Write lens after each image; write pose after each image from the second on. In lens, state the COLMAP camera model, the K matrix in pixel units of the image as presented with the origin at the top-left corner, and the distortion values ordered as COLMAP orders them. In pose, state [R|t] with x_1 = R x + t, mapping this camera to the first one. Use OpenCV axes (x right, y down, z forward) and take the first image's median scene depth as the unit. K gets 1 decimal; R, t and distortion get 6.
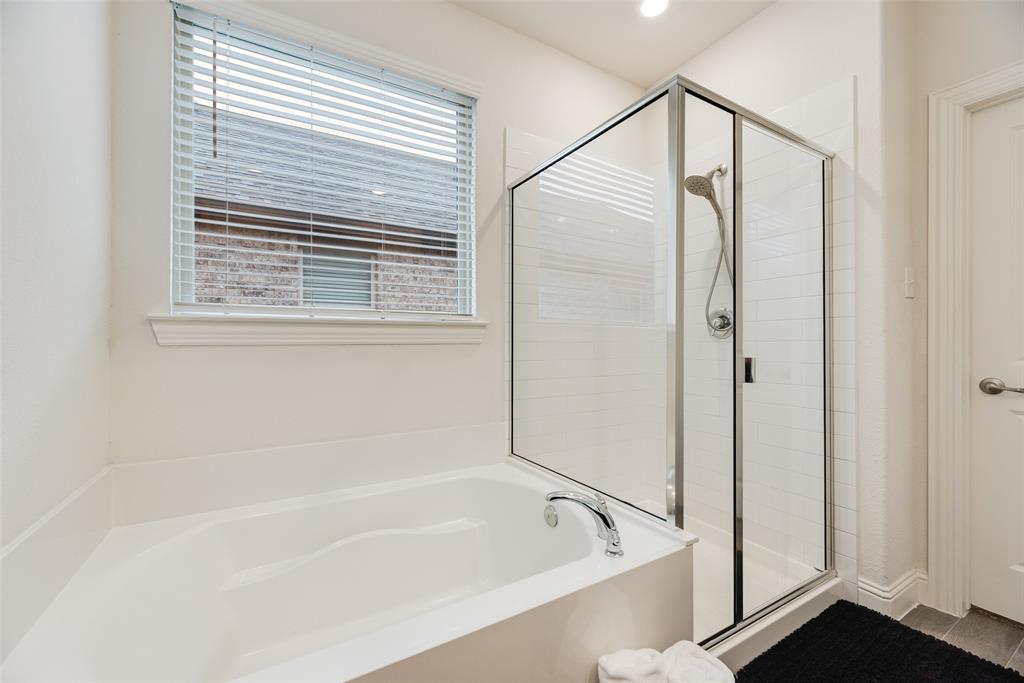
lens RADIAL K [[409.9, 0, 513.6], [0, 409.9, 342.2], [0, 0, 1]] dist [0.002900, 0.000180]
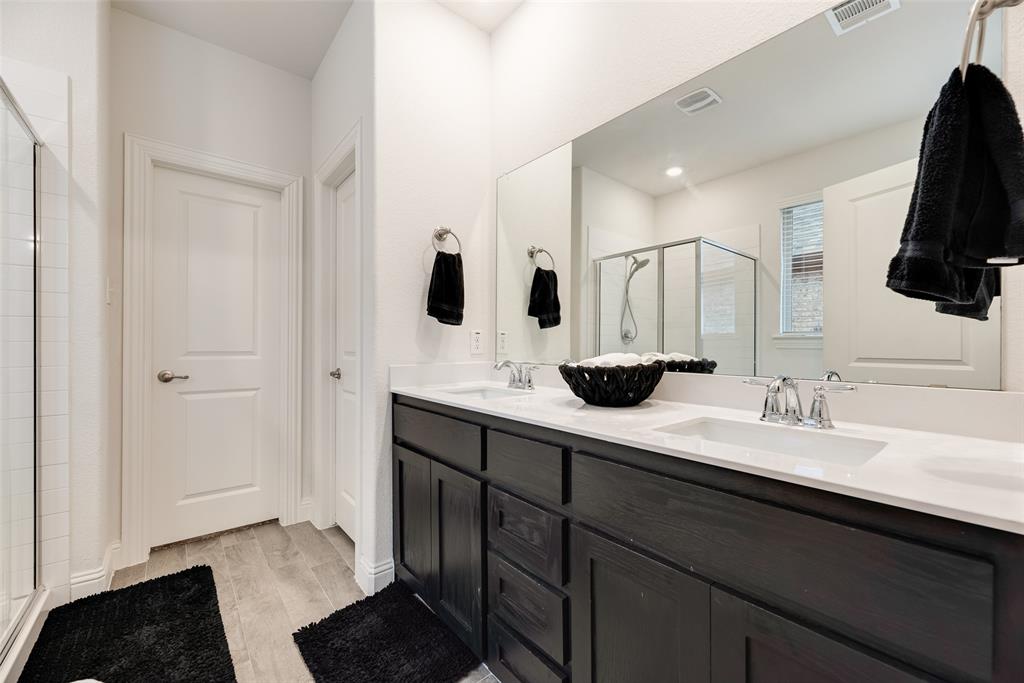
lens RADIAL K [[409.9, 0, 513.6], [0, 409.9, 342.2], [0, 0, 1]] dist [0.002900, 0.000180]
pose [[-0.152665, 0.003548, 0.988272, -0.333068], [-0.007453, 0.999961, -0.004741, -0.006427], [-0.988250, -0.008089, -0.152633, 0.082142]]
